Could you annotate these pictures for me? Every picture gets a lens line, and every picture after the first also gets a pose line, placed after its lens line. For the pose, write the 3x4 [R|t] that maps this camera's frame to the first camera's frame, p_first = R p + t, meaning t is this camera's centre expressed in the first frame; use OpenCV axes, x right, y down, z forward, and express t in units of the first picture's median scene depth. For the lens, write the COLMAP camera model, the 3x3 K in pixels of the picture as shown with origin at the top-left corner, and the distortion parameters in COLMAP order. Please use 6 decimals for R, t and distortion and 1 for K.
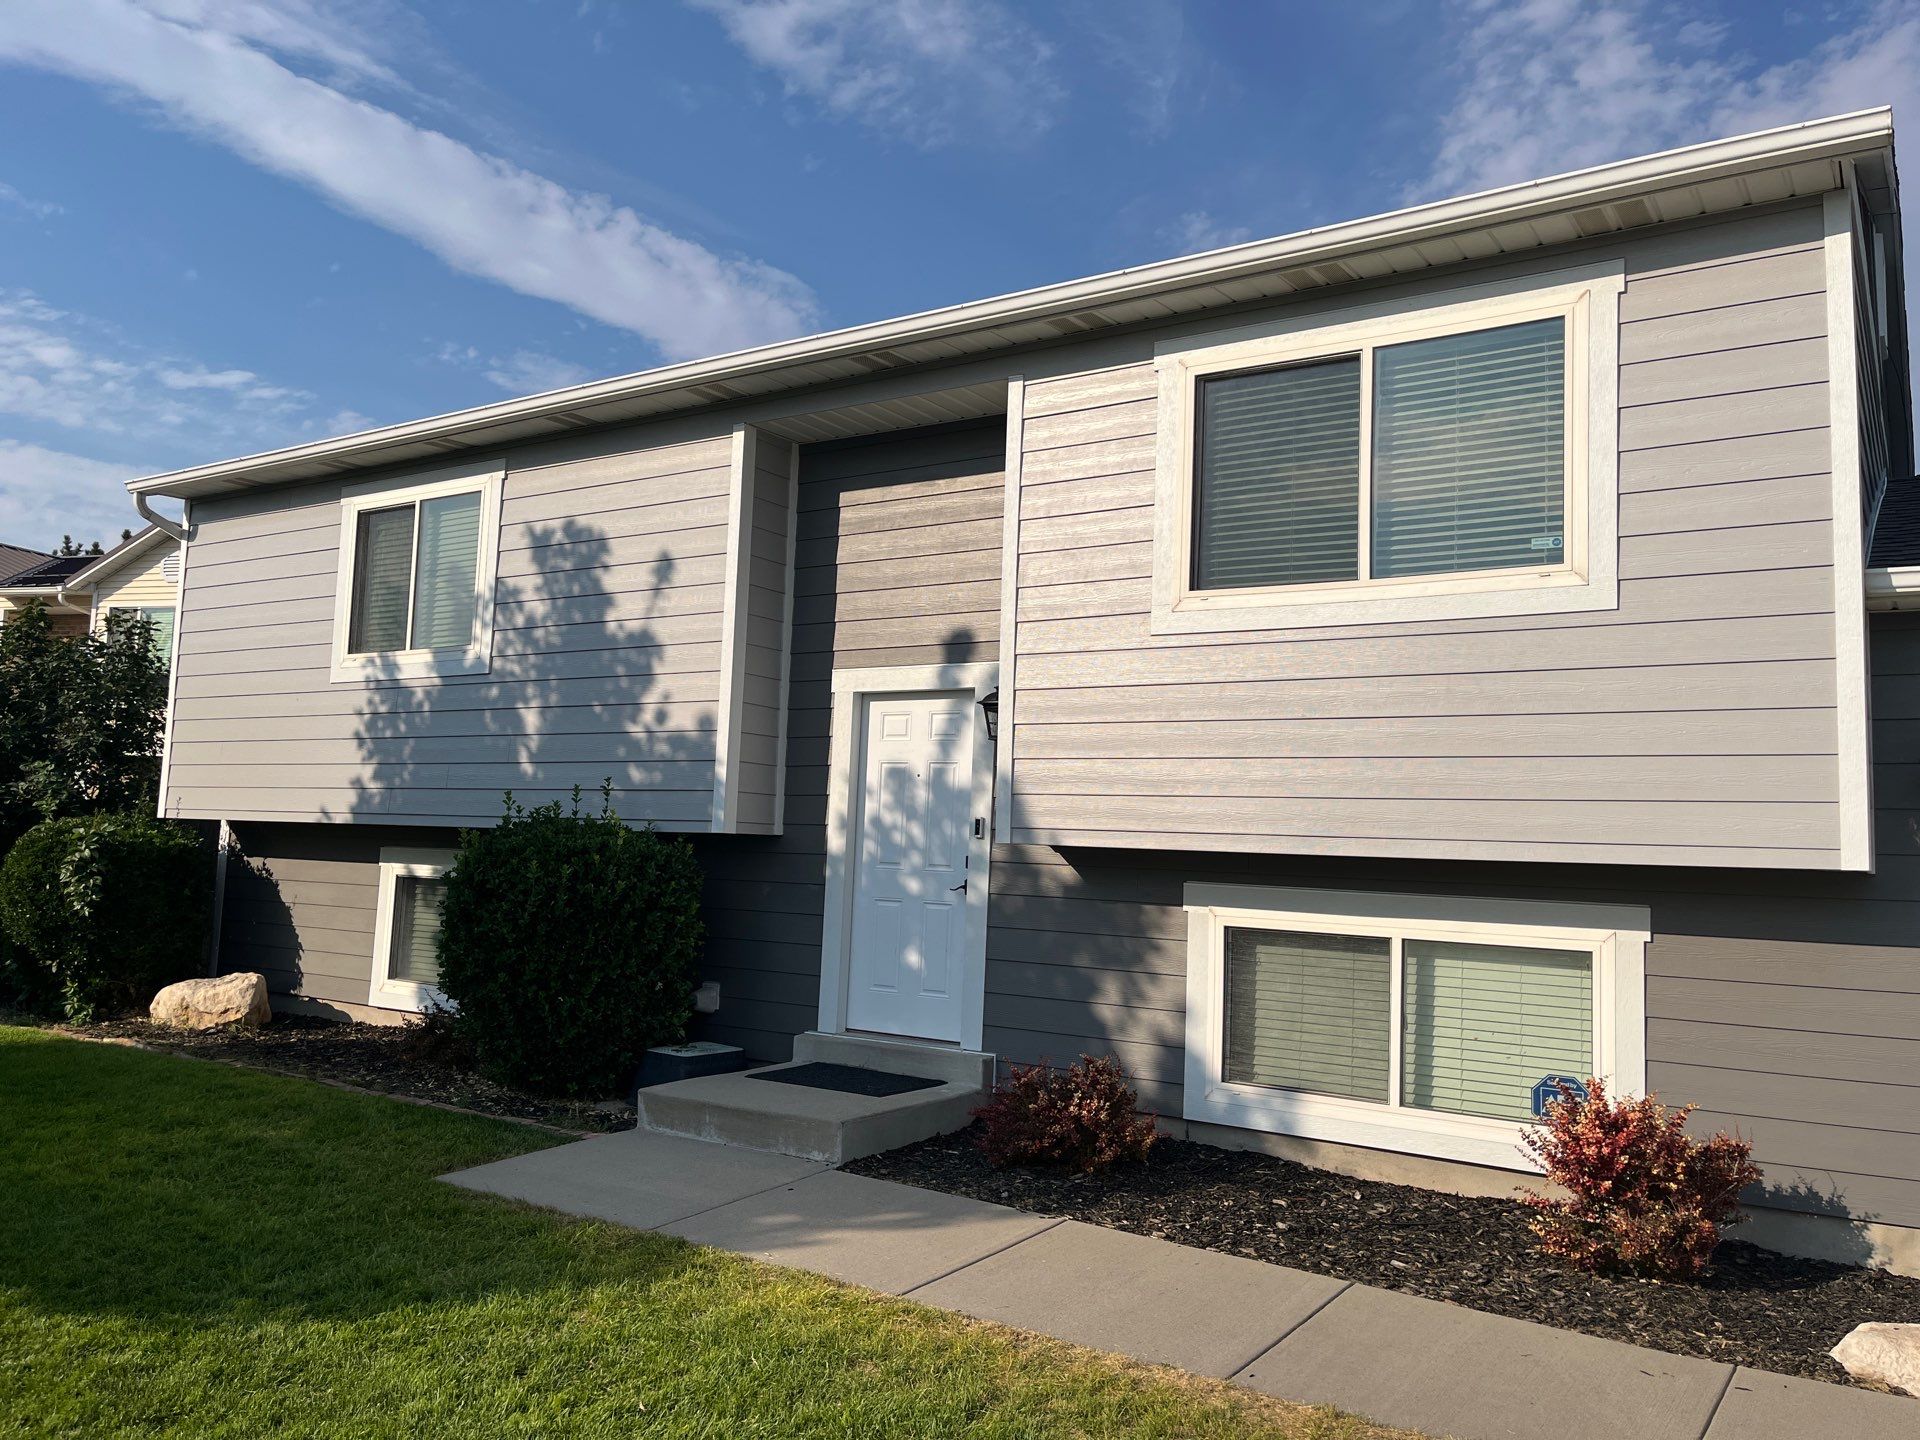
lens RADIAL K [[1455.8, 0, 929.0], [0, 1455.8, 723.6], [0, 0, 1]] dist [0.141470, -0.185202]
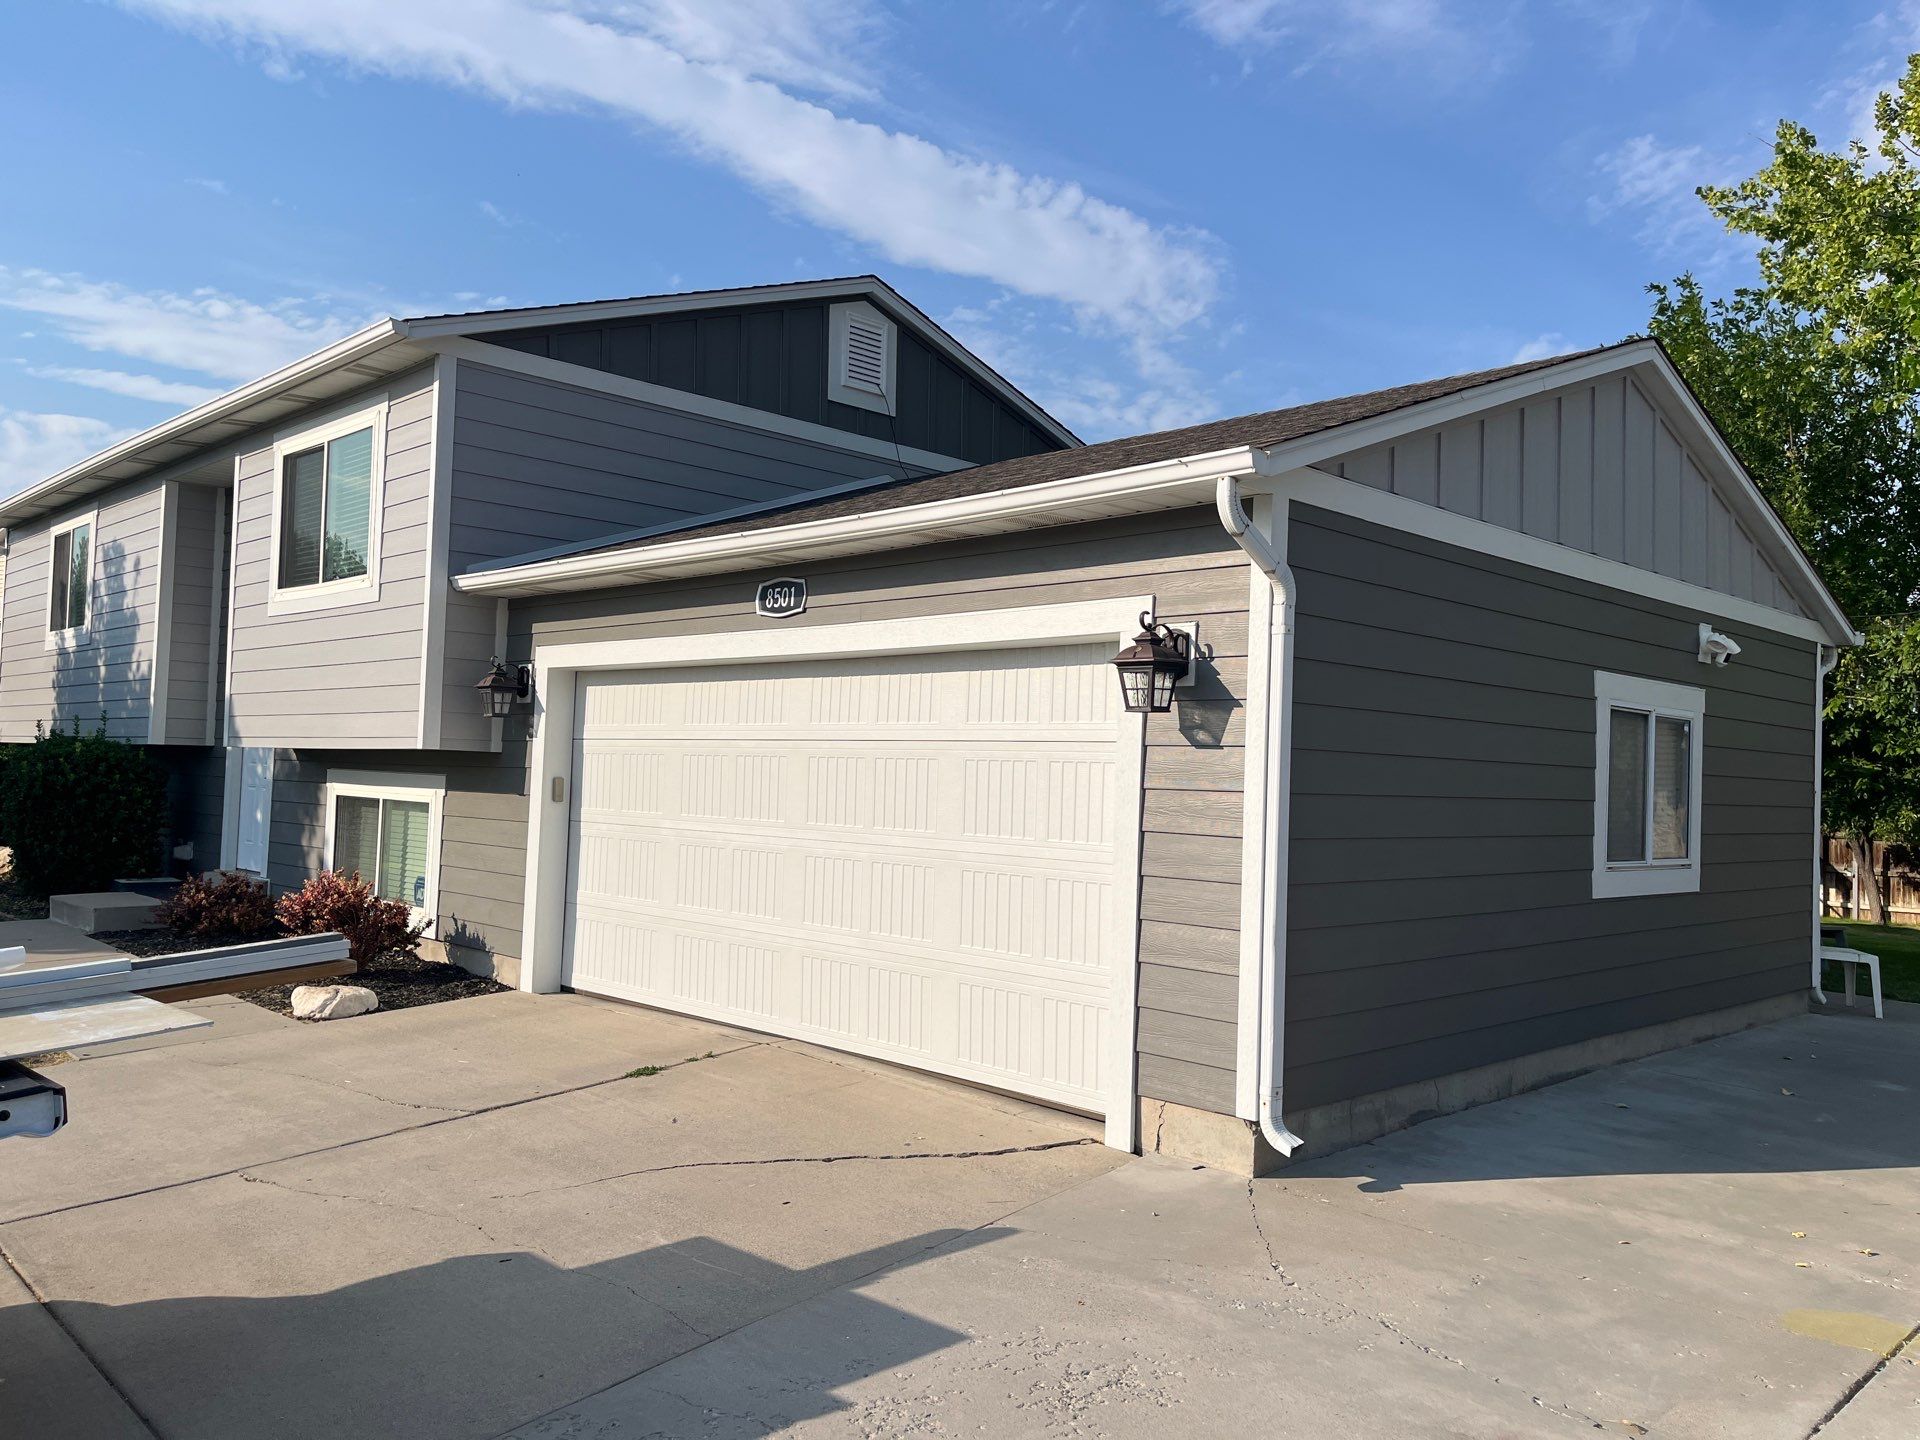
lens RADIAL K [[1454.5, 0, 960.0], [0, 1454.5, 720.0], [0, 0, 1]] dist [0.063250, -0.081432]
pose [[0.981681, -0.016699, -0.189798, 1.089477], [0.025344, 0.998744, 0.043213, 0.003637], [0.188838, -0.047232, 0.980872, -0.404359]]
